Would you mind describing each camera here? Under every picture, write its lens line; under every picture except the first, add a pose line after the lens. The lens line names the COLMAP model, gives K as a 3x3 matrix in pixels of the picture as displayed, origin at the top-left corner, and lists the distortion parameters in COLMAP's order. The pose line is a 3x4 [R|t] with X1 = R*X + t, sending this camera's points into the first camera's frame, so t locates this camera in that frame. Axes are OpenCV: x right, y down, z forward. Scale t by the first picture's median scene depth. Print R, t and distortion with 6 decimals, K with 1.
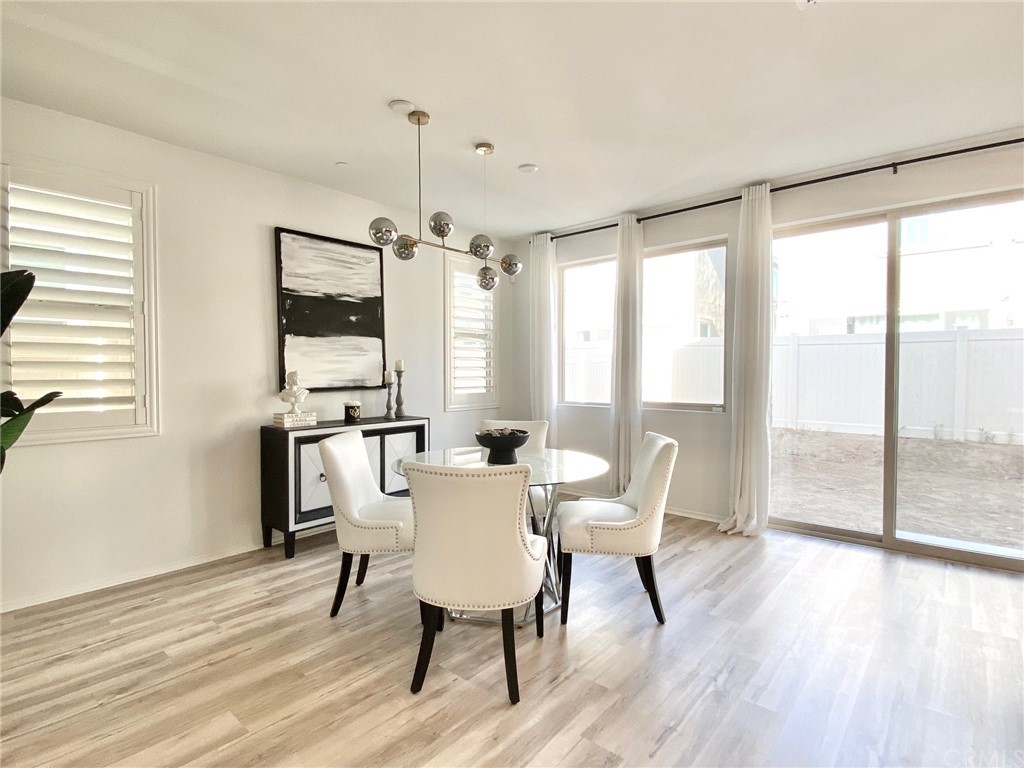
lens RADIAL K [[519.9, 0, 512.0], [0, 519.9, 384.0], [0, 0, 1]] dist [0.002895, 0.000284]
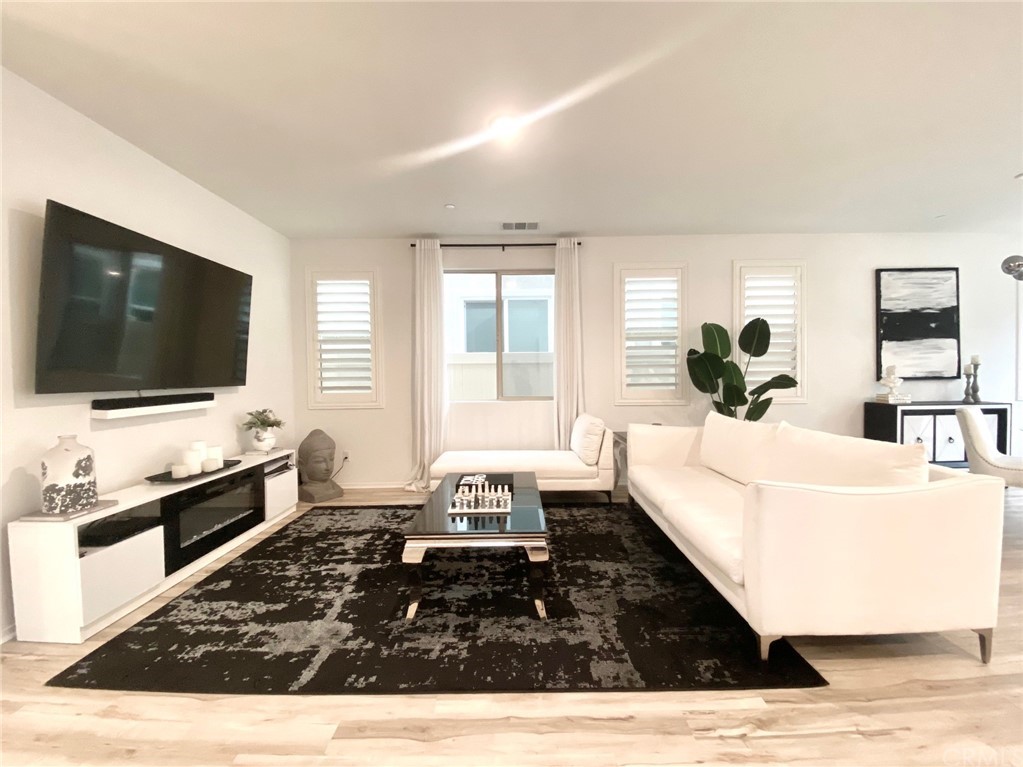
lens RADIAL K [[426.0, 0, 511.5], [0, 426.0, 383.5], [0, 0, 1]] dist [0.014563, -0.014589]
pose [[0.650066, 0.010835, -0.759801, -0.183989], [-0.004665, 0.999936, 0.010268, 0.016767], [0.759864, -0.003130, 0.650075, -0.539941]]
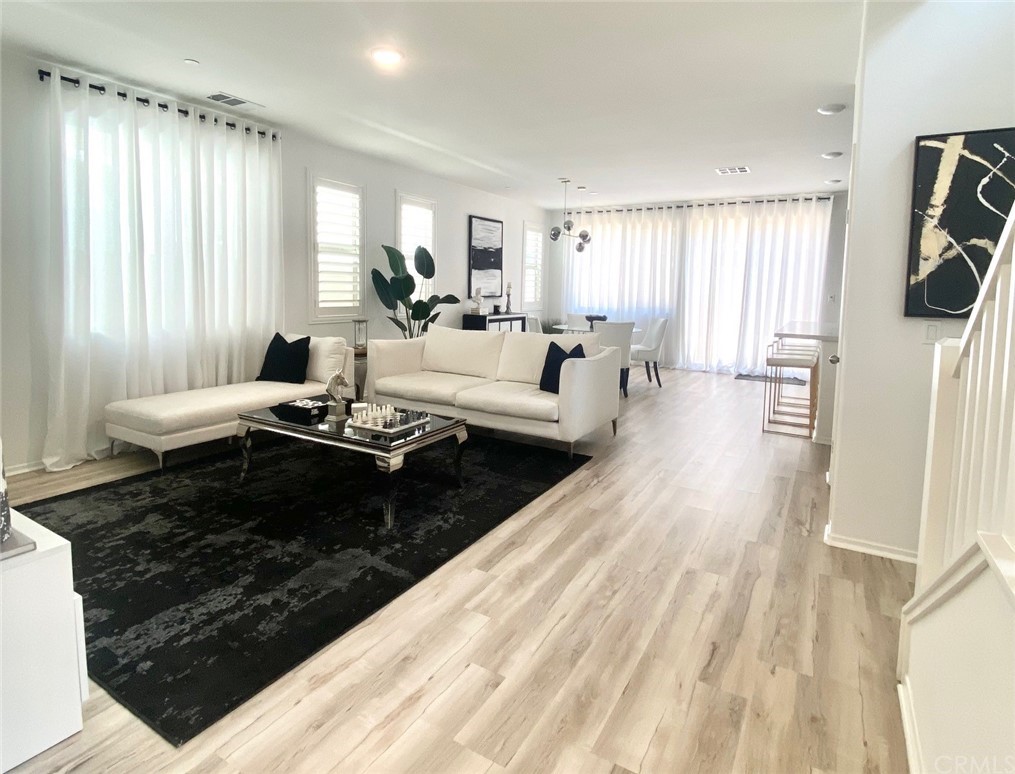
lens RADIAL K [[533.0, 0, 505.6], [0, 533.0, 326.8], [0, 0, 1]] dist [-0.003006, -0.001686]
pose [[0.985396, 0.007722, 0.170105, -0.608608], [-0.017043, 0.998427, 0.053405, 0.014071], [-0.169425, -0.055524, 0.983978, -0.970747]]
